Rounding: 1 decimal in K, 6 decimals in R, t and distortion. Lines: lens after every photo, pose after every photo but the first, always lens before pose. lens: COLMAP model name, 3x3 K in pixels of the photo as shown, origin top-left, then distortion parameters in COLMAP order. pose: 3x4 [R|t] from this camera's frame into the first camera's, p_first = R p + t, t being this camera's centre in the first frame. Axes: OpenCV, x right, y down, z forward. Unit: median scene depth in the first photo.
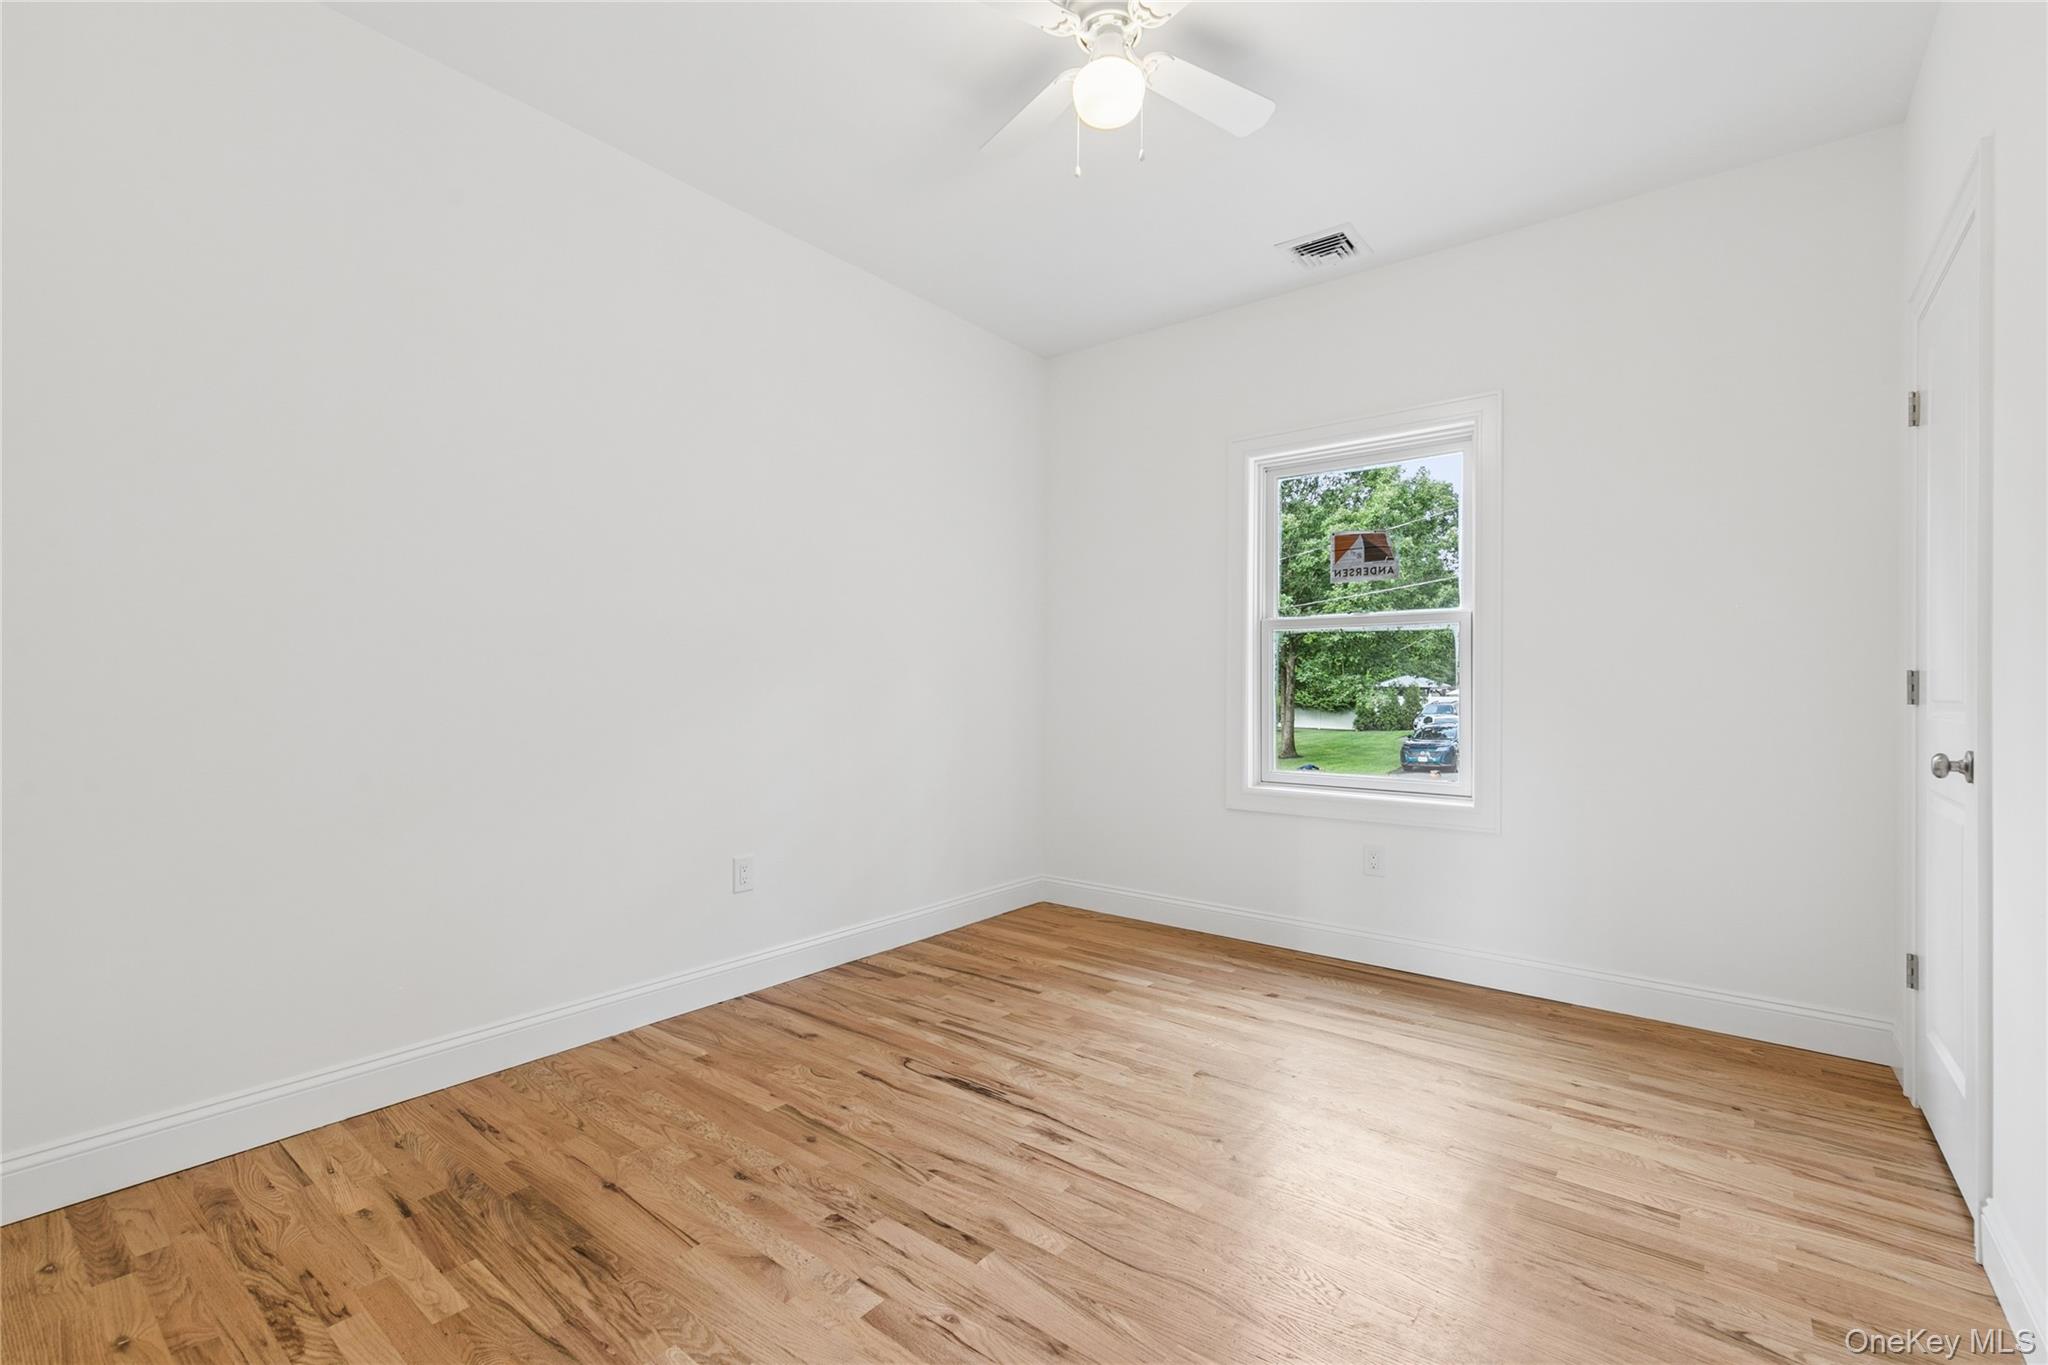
lens RADIAL K [[886.0, 0, 1029.6], [0, 886.0, 679.2], [0, 0, 1]] dist [0.000405, -0.000176]
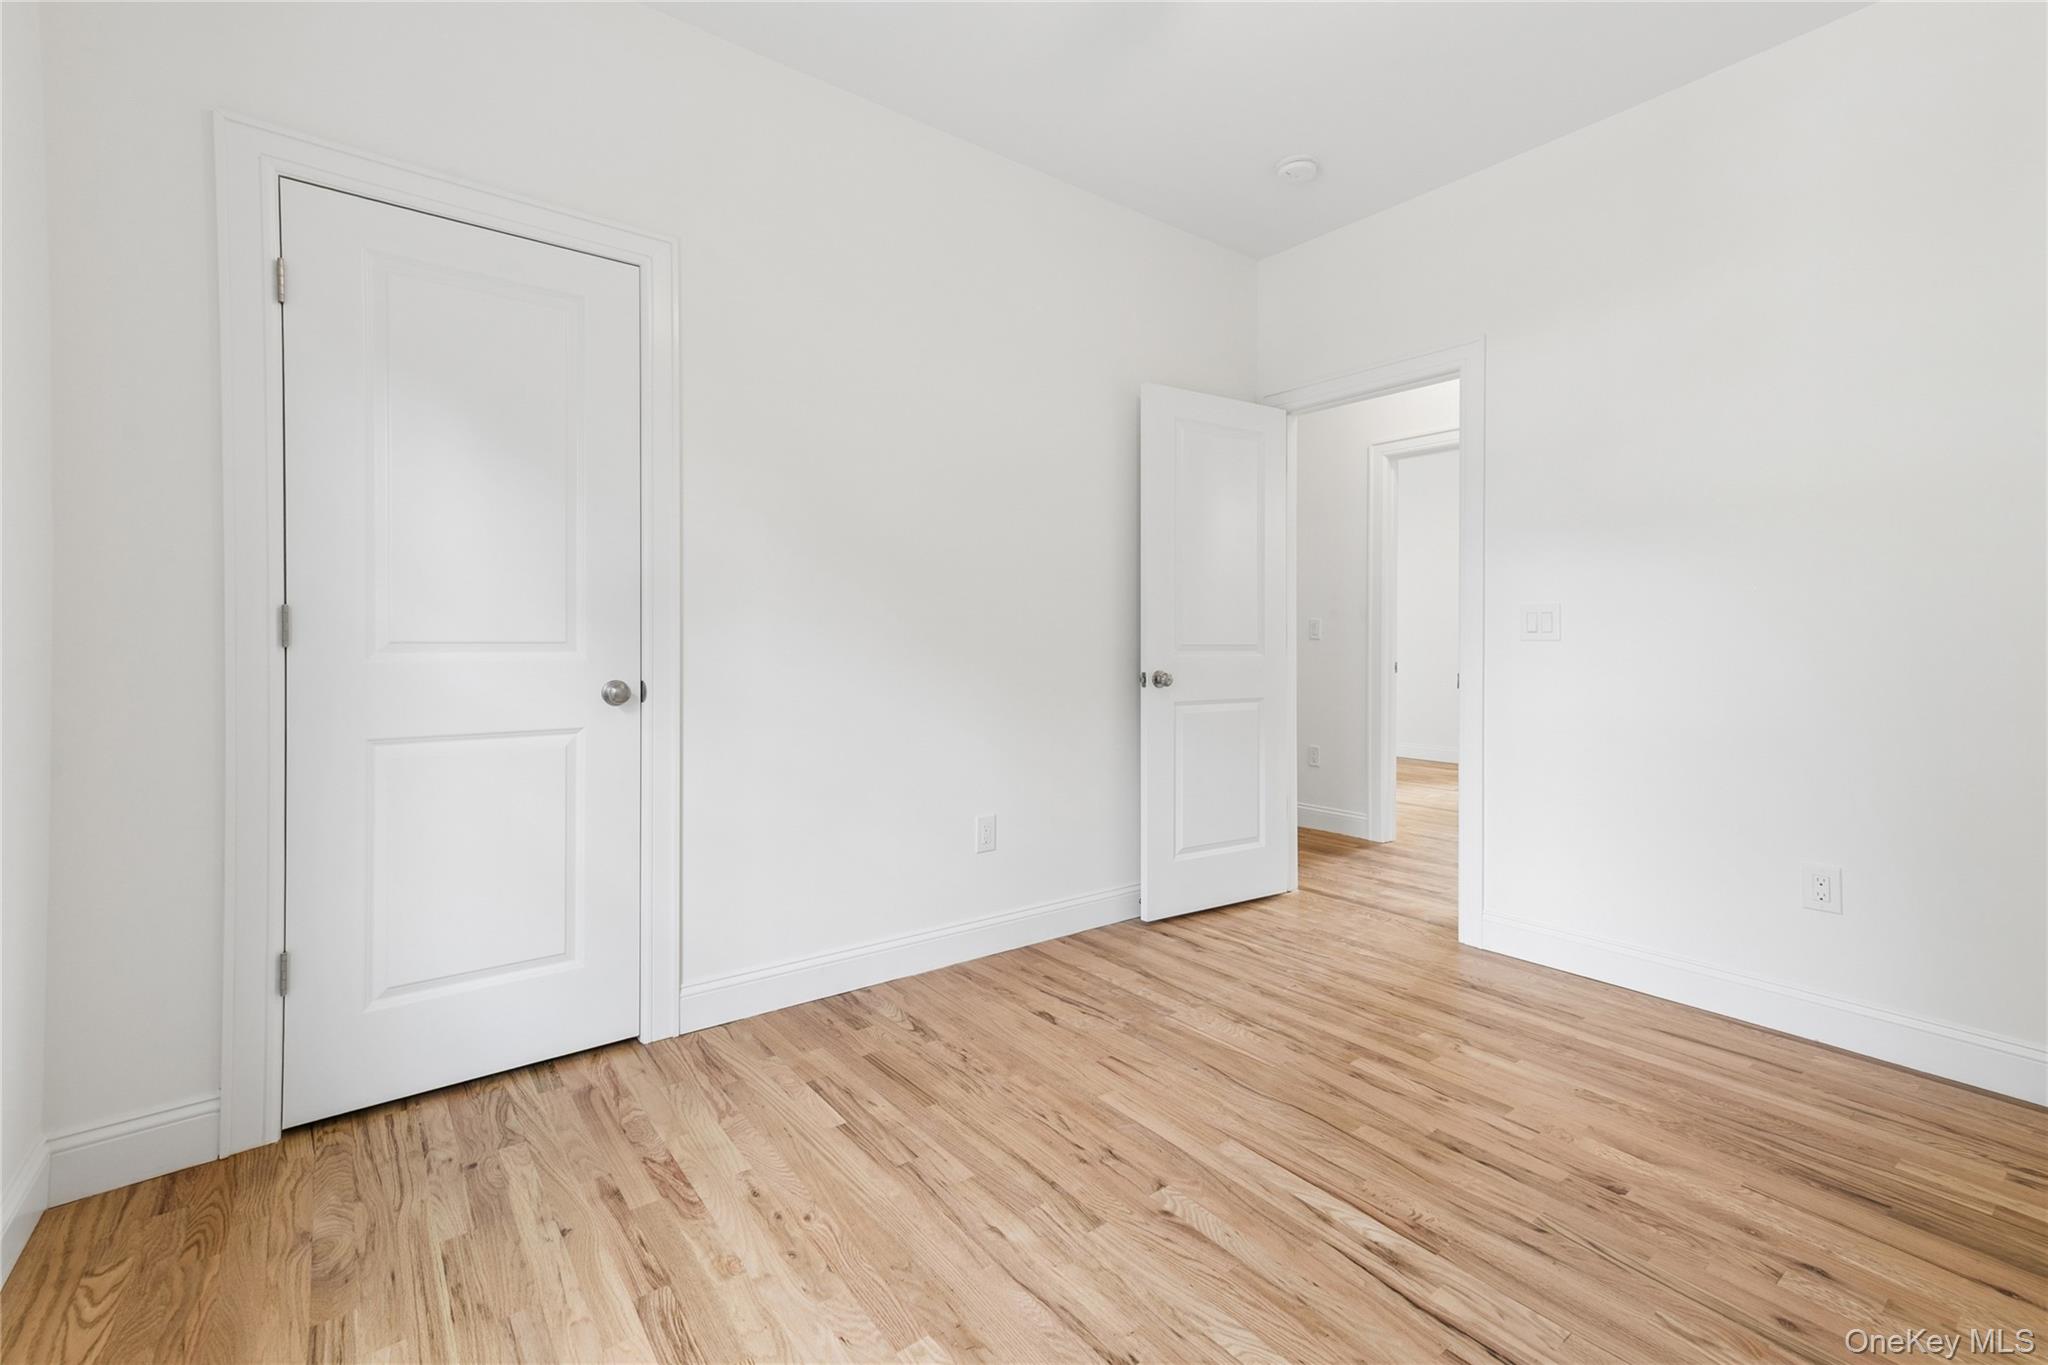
lens RADIAL K [[927.9, 0, 1031.2], [0, 927.9, 639.8], [0, 0, 1]] dist [0.000498, 0.000233]
pose [[-0.972216, -0.006319, 0.234002, 0.145954], [-0.008611, 0.999924, -0.008774, 0.026451], [-0.233929, -0.010545, -0.972197, 1.899938]]
